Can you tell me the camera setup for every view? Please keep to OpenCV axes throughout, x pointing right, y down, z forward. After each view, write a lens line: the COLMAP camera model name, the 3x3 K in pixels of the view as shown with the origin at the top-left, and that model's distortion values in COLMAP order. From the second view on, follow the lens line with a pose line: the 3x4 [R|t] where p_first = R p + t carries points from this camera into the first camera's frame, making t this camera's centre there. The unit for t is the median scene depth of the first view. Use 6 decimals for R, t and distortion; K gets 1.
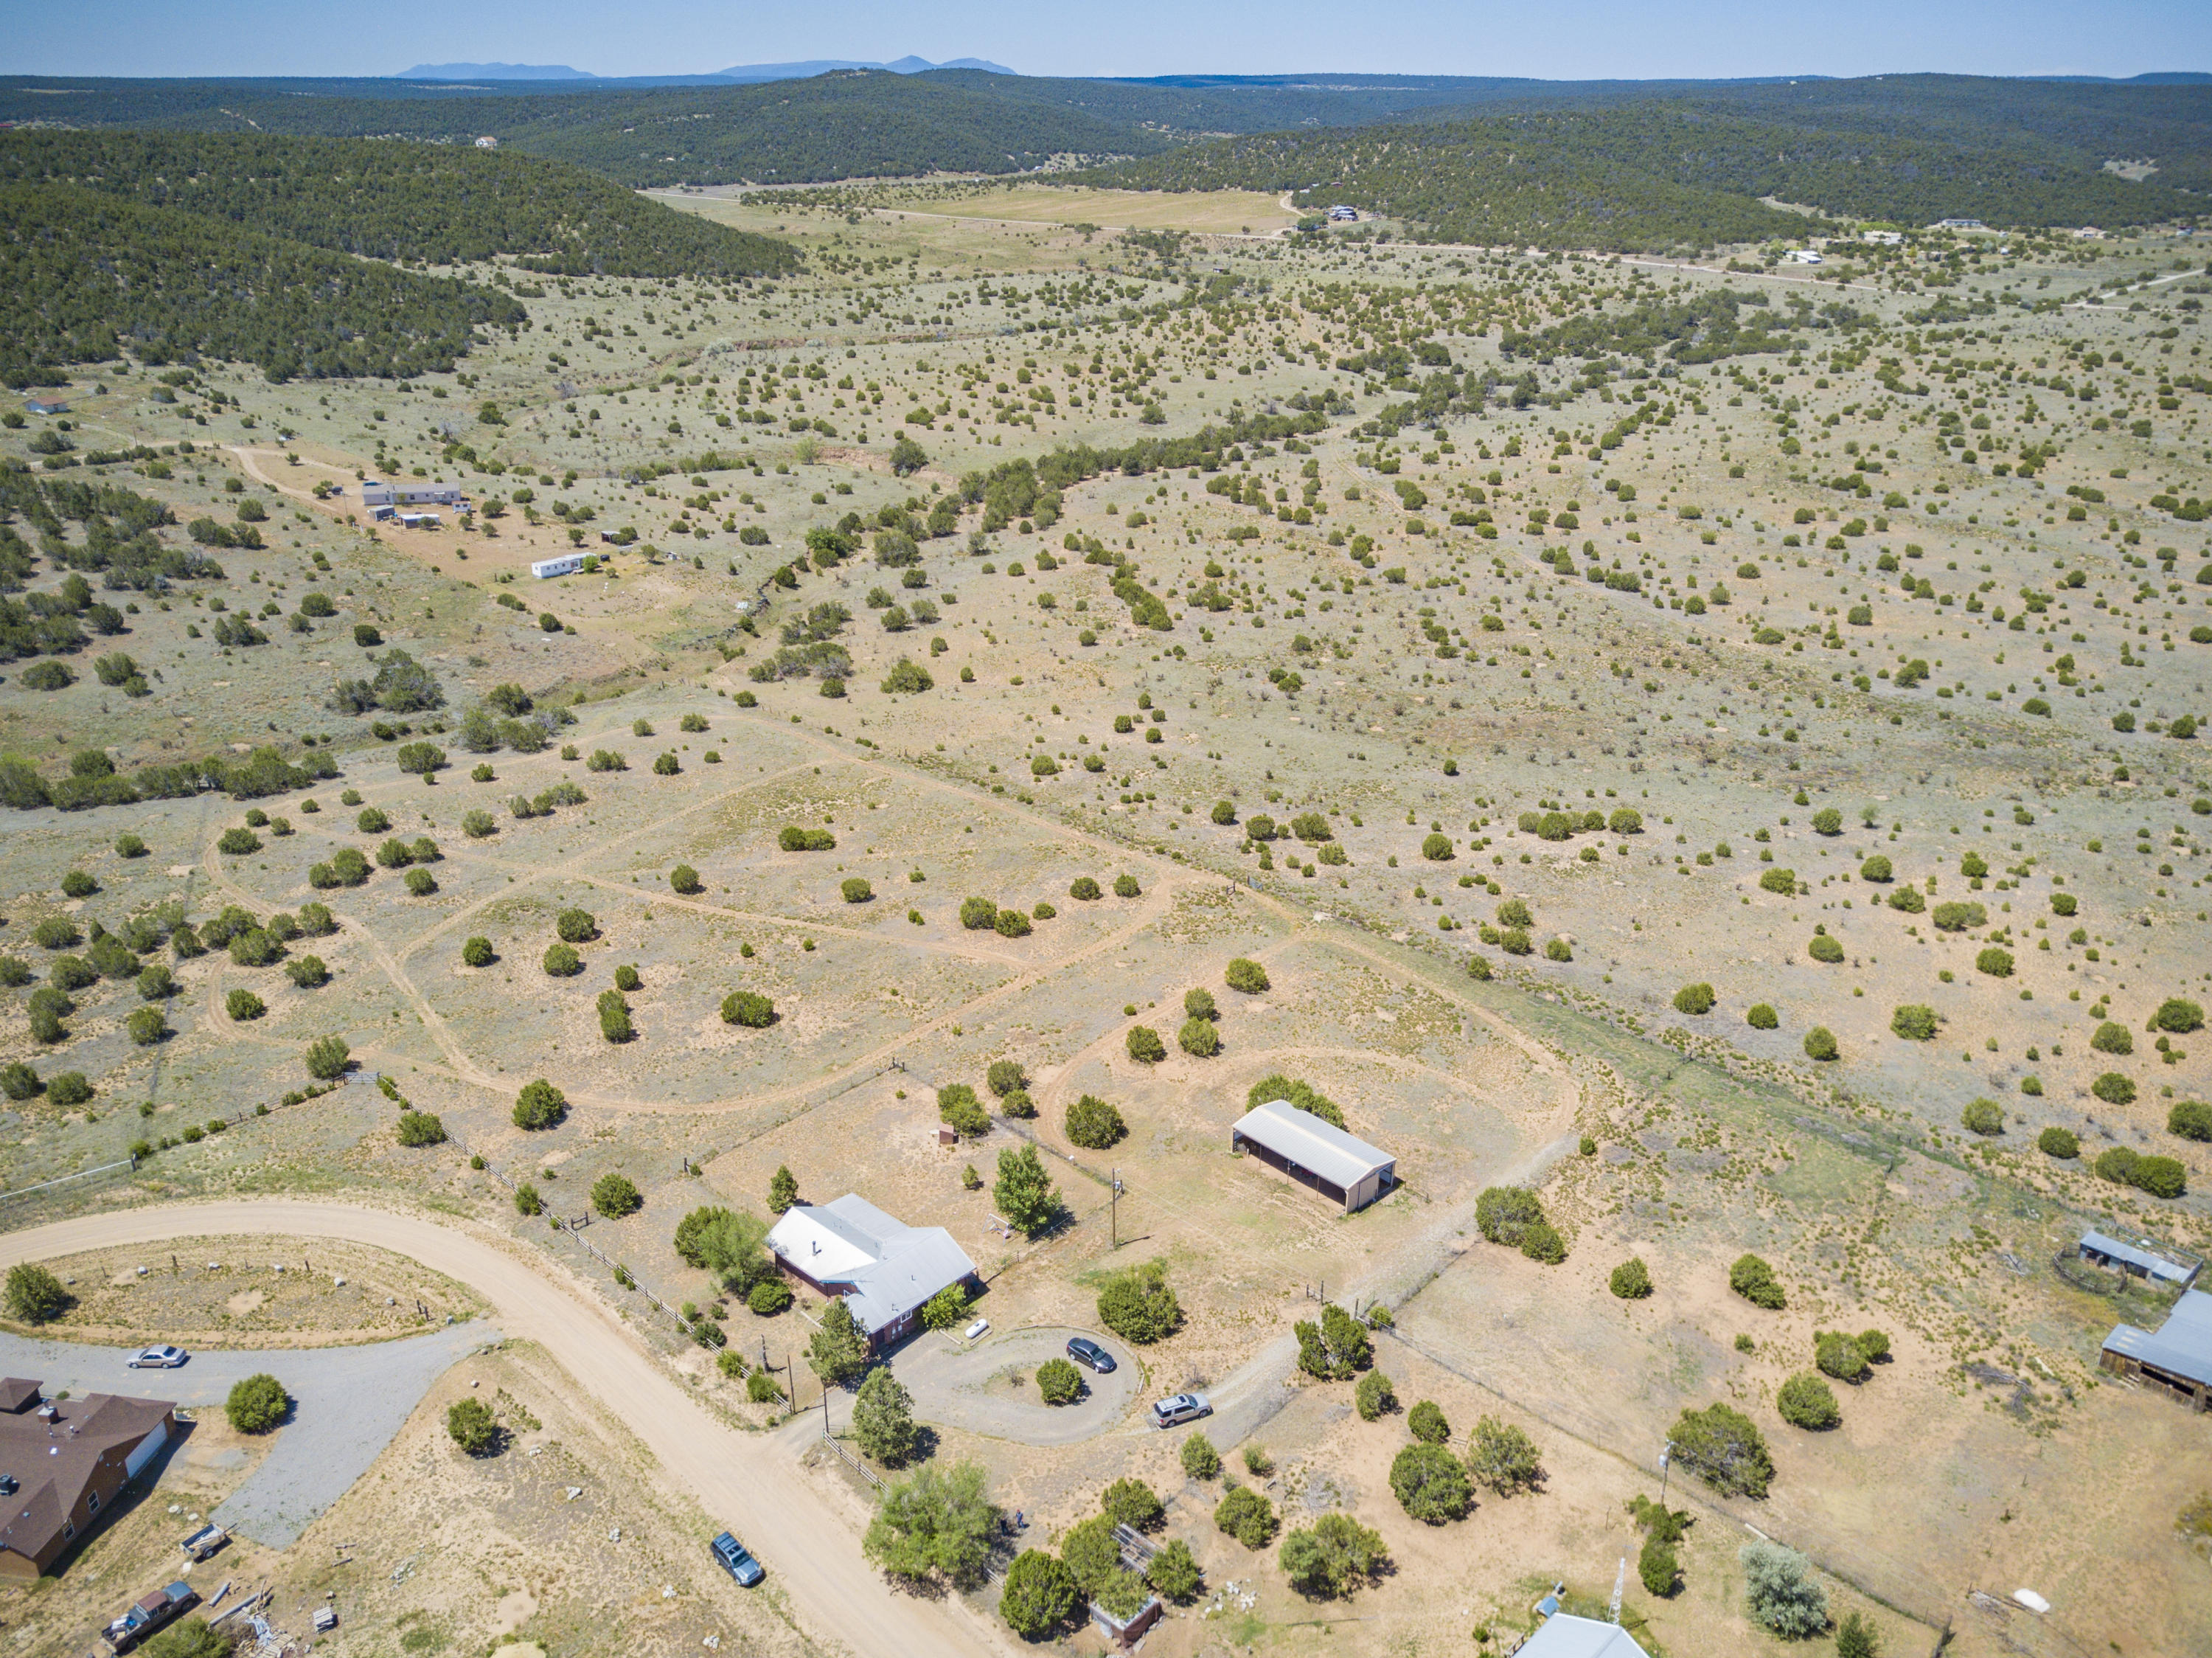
lens RADIAL K [[1720.8, 0, 1103.3], [0, 1720.8, 829.6], [0, 0, 1]] dist [0.001926, 0.009432]
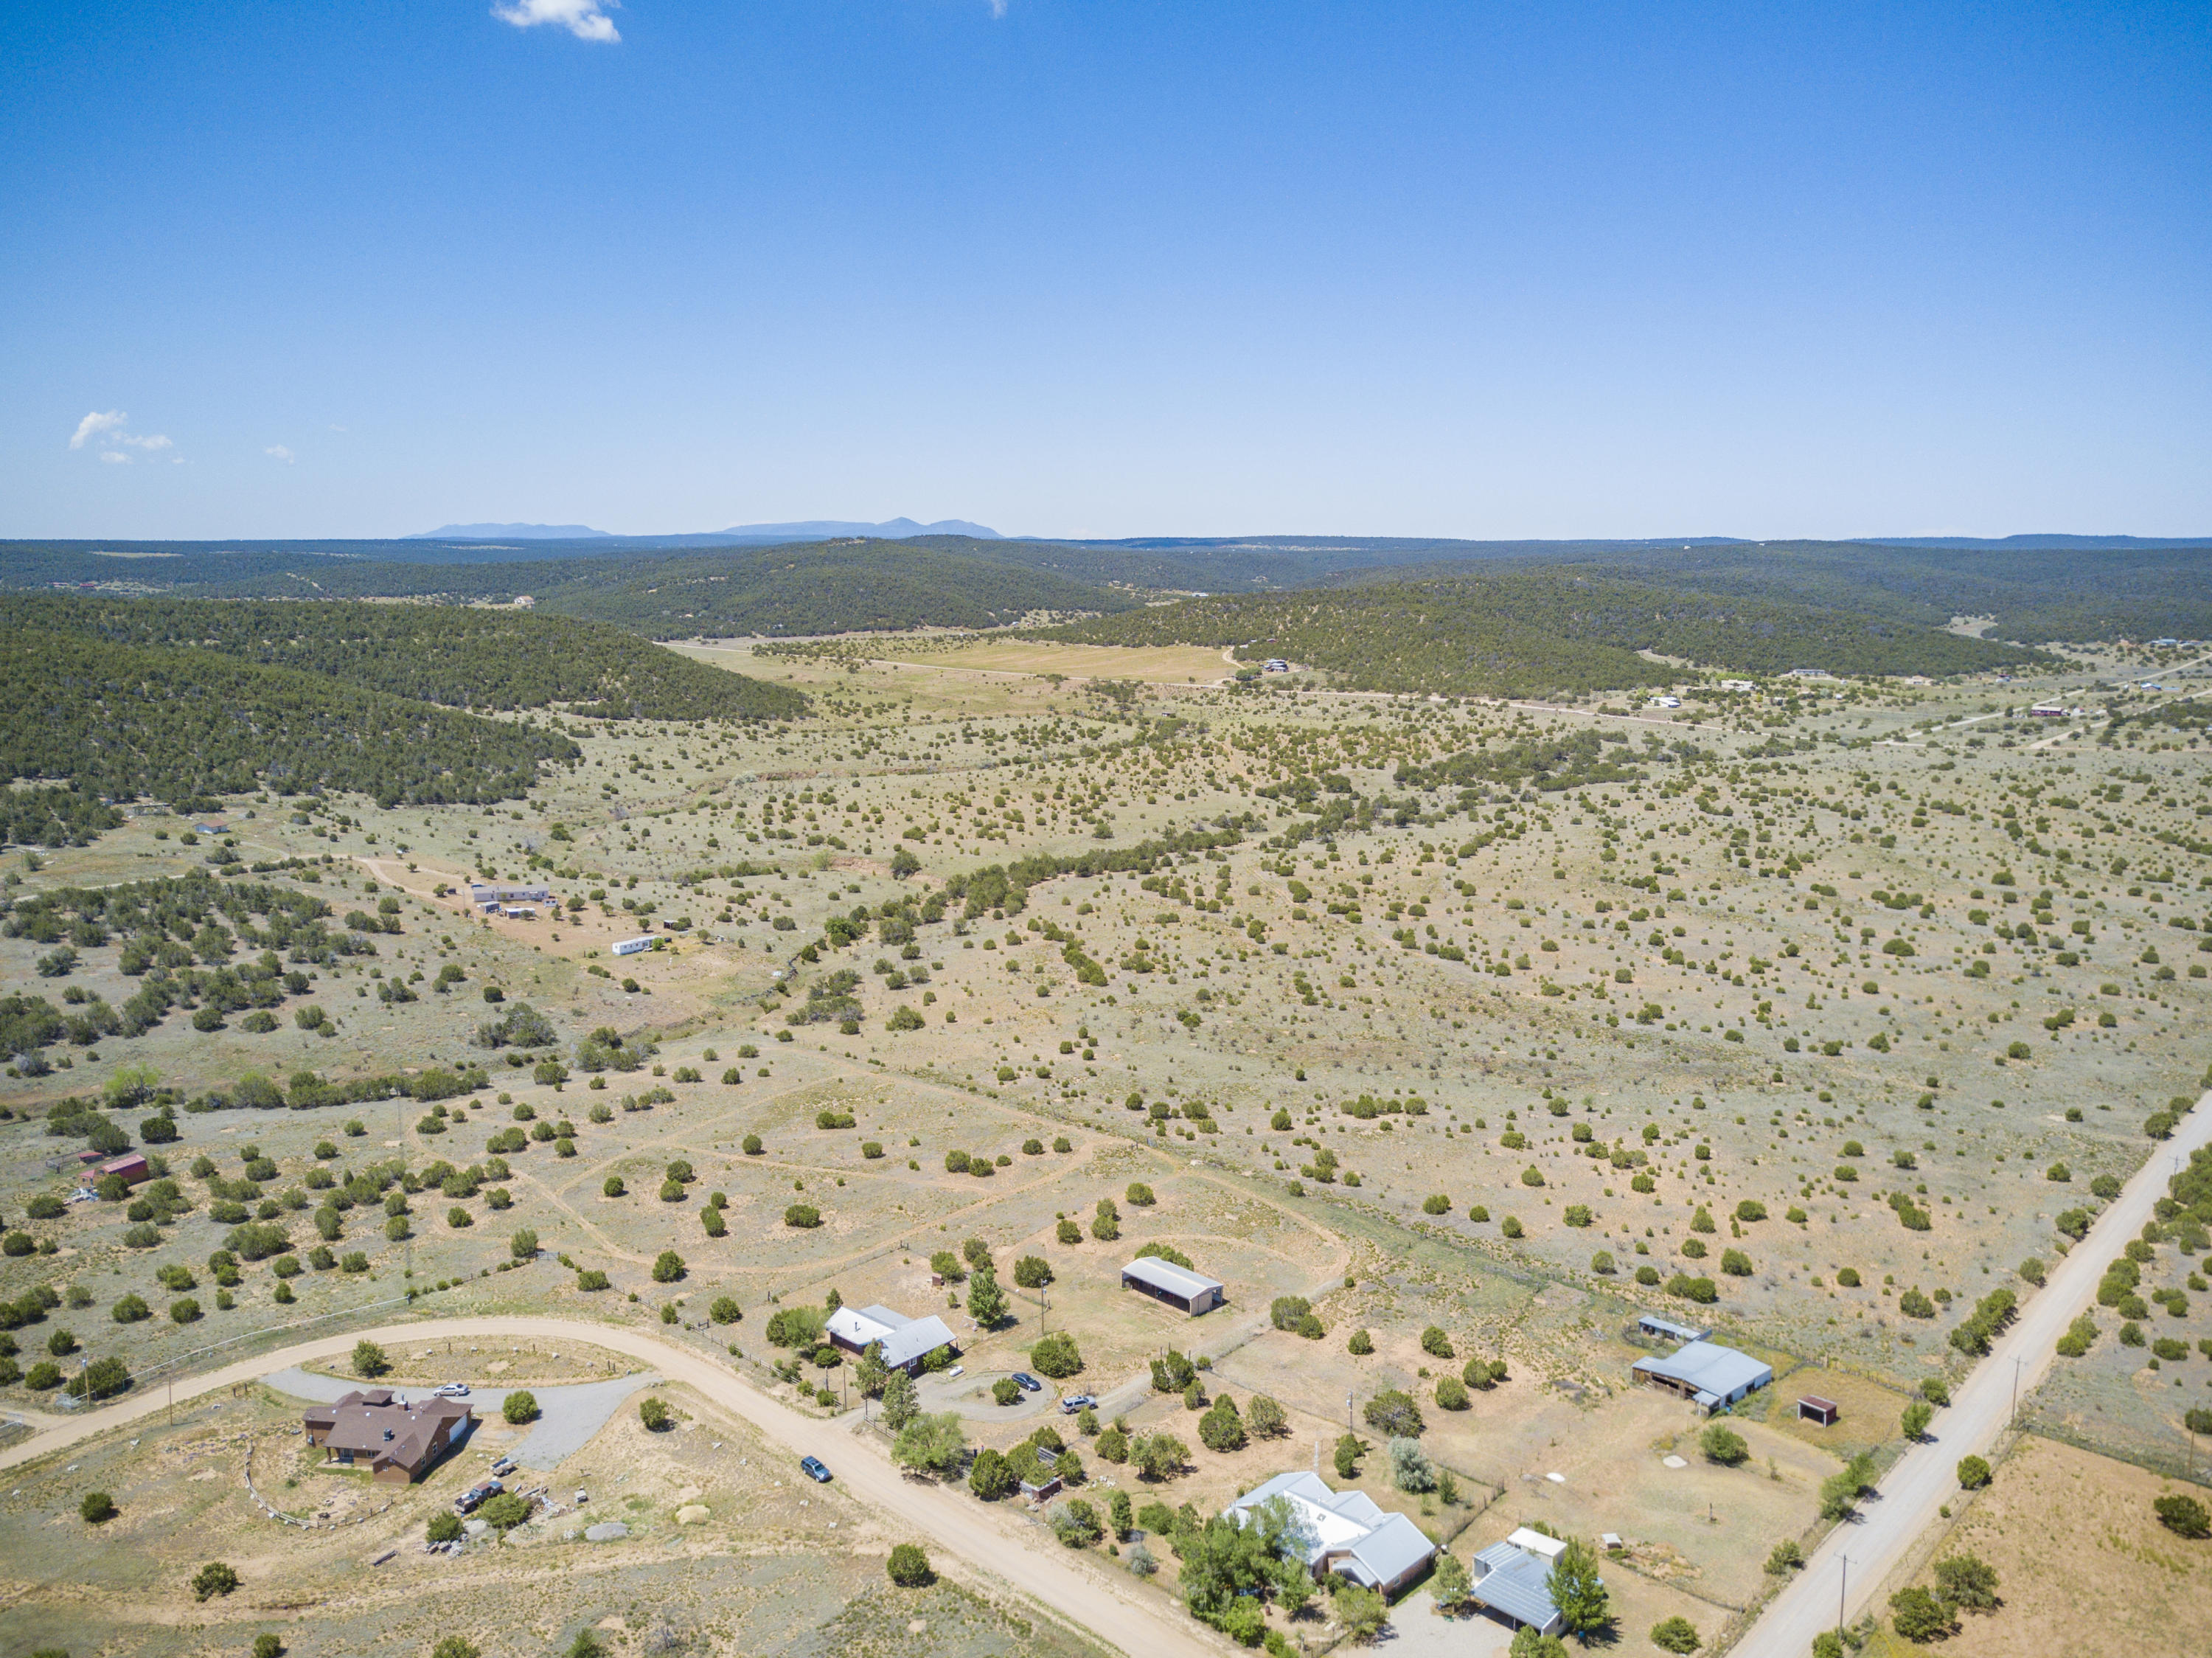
lens RADIAL K [[1689.7, 0, 1109.6], [0, 1689.7, 823.7], [0, 0, 1]] dist [0.006903, 0.002261]
pose [[0.999812, -0.002029, 0.019305, 0.015797], [0.006624, 0.970495, -0.241030, 0.065703], [-0.018247, 0.241112, 0.970326, -0.256364]]
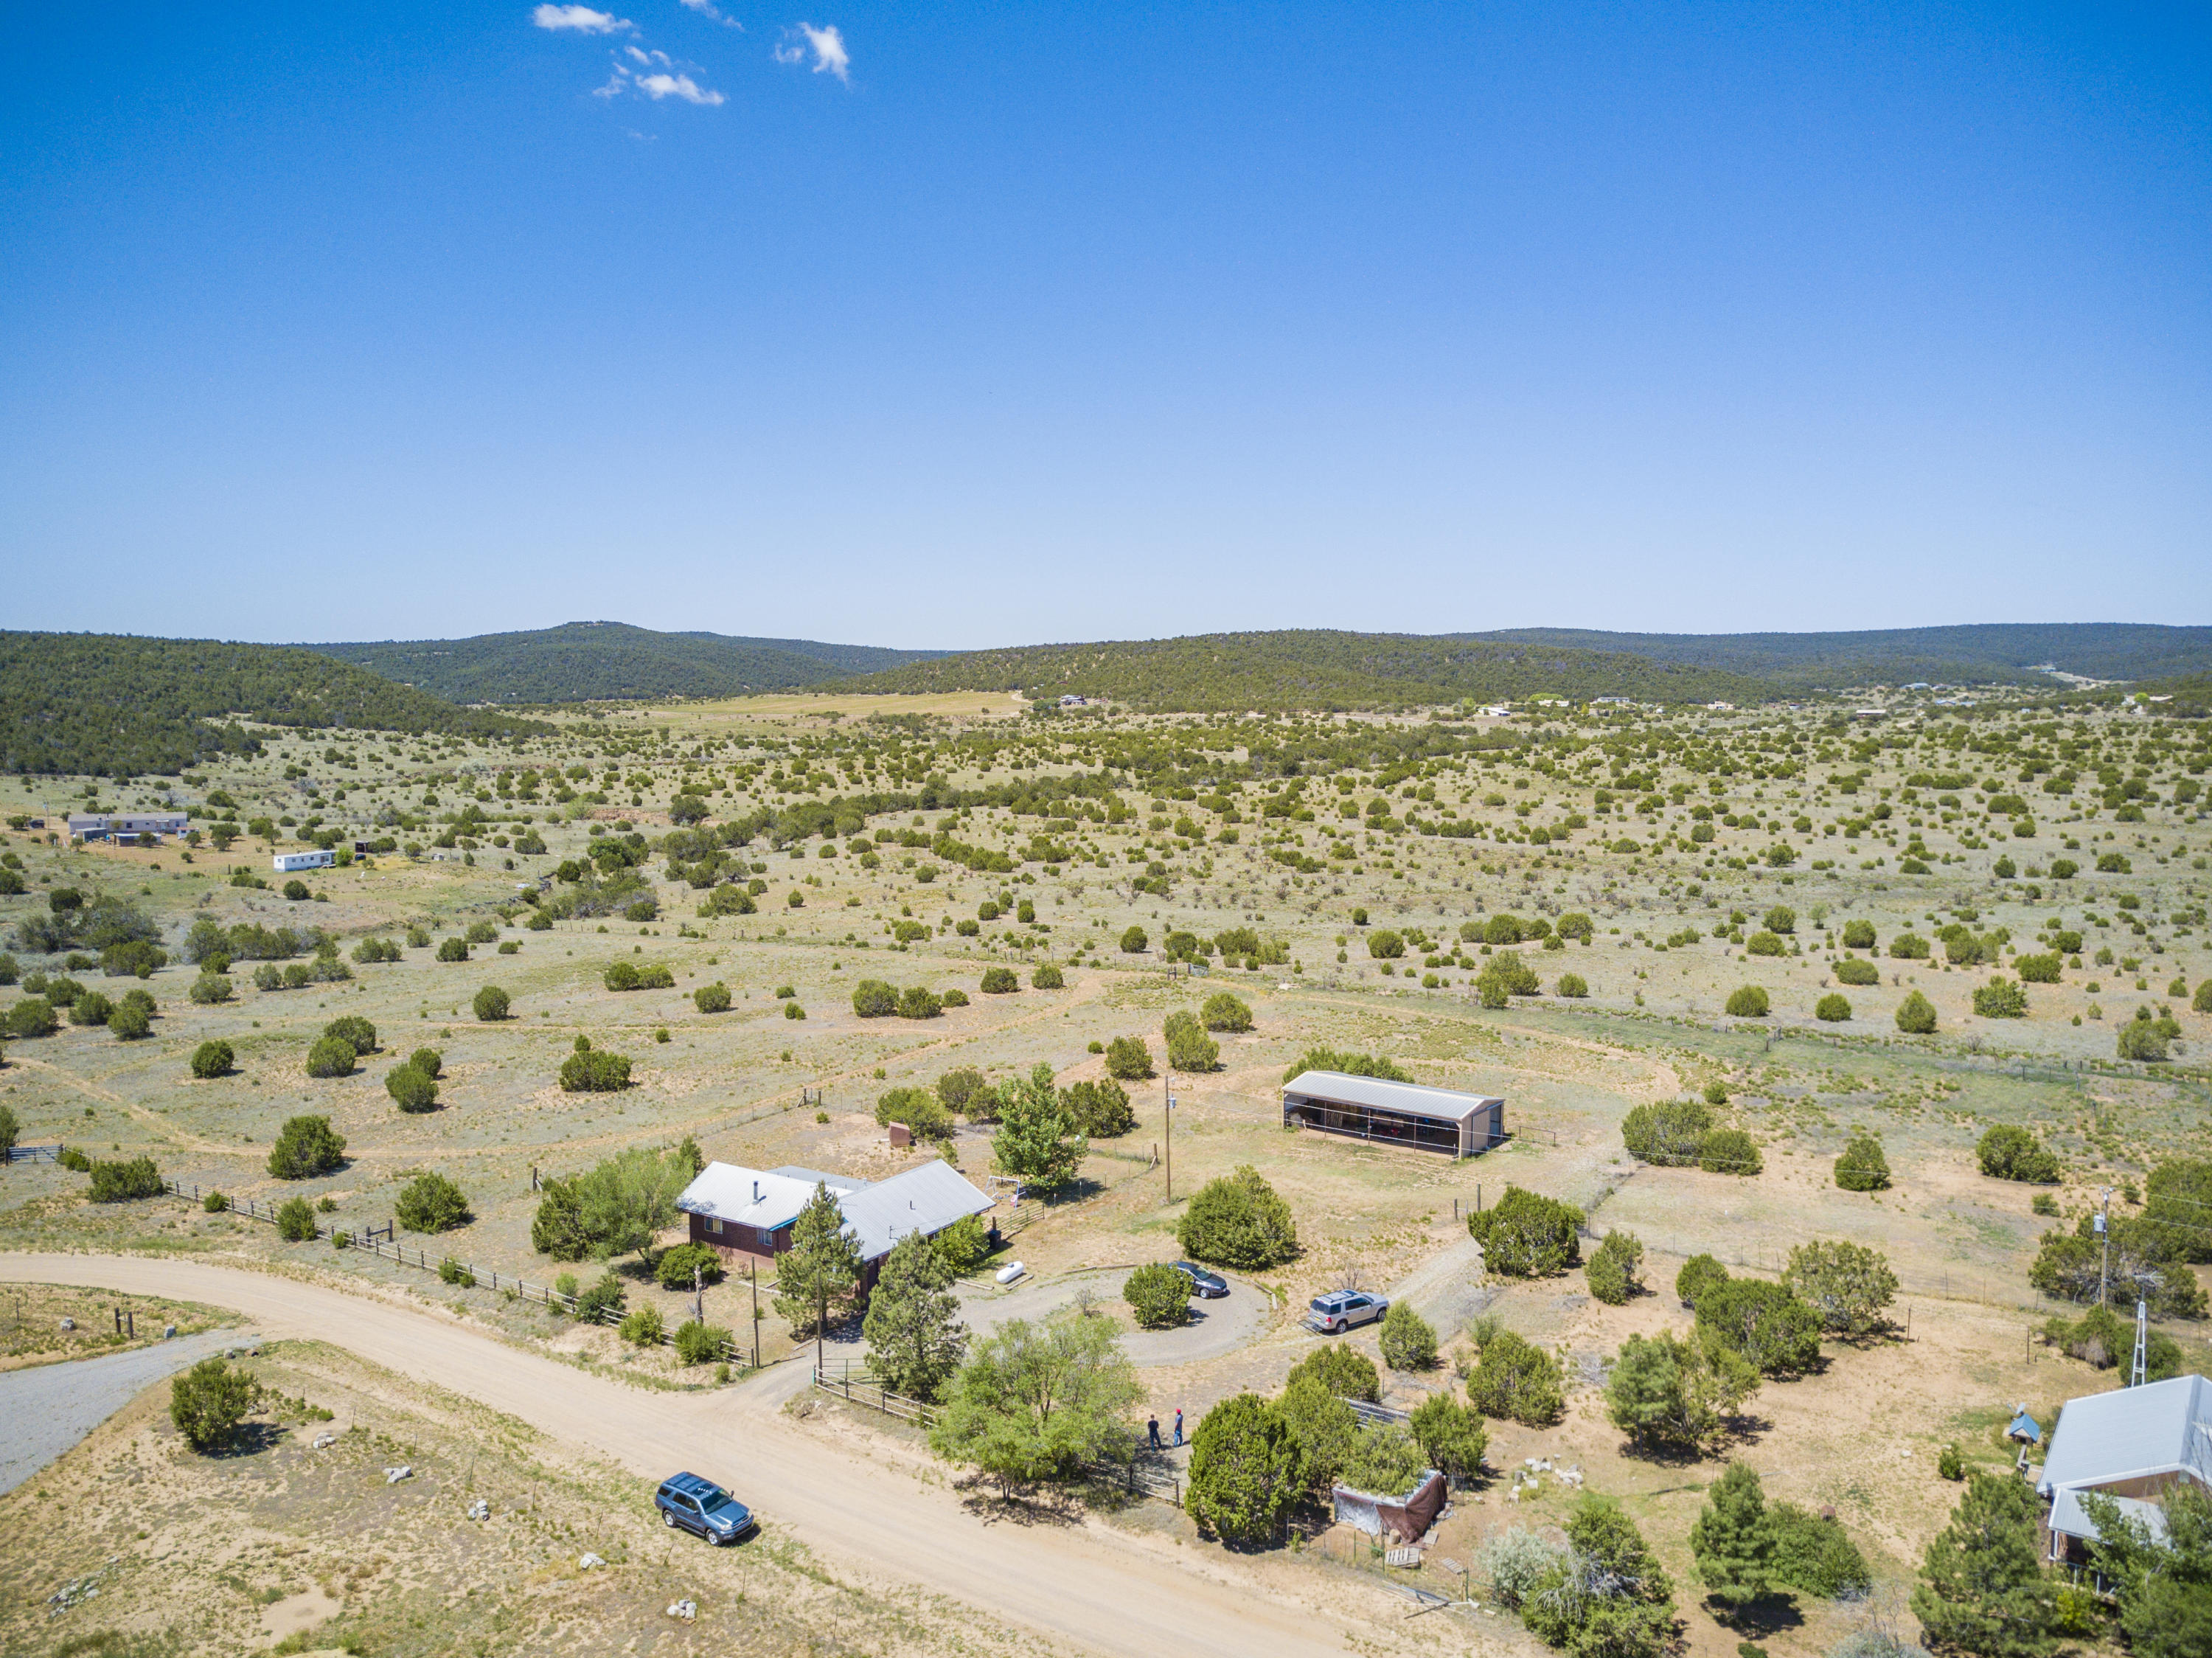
lens RADIAL K [[1686.1, 0, 1100.1], [0, 1686.1, 832.3], [0, 0, 1]] dist [0.003731, 0.010043]
pose [[0.986508, -0.027978, 0.161304, -0.053238], [0.075675, 0.951636, -0.297760, 0.122914], [-0.145172, 0.305950, 0.940914, 0.120356]]
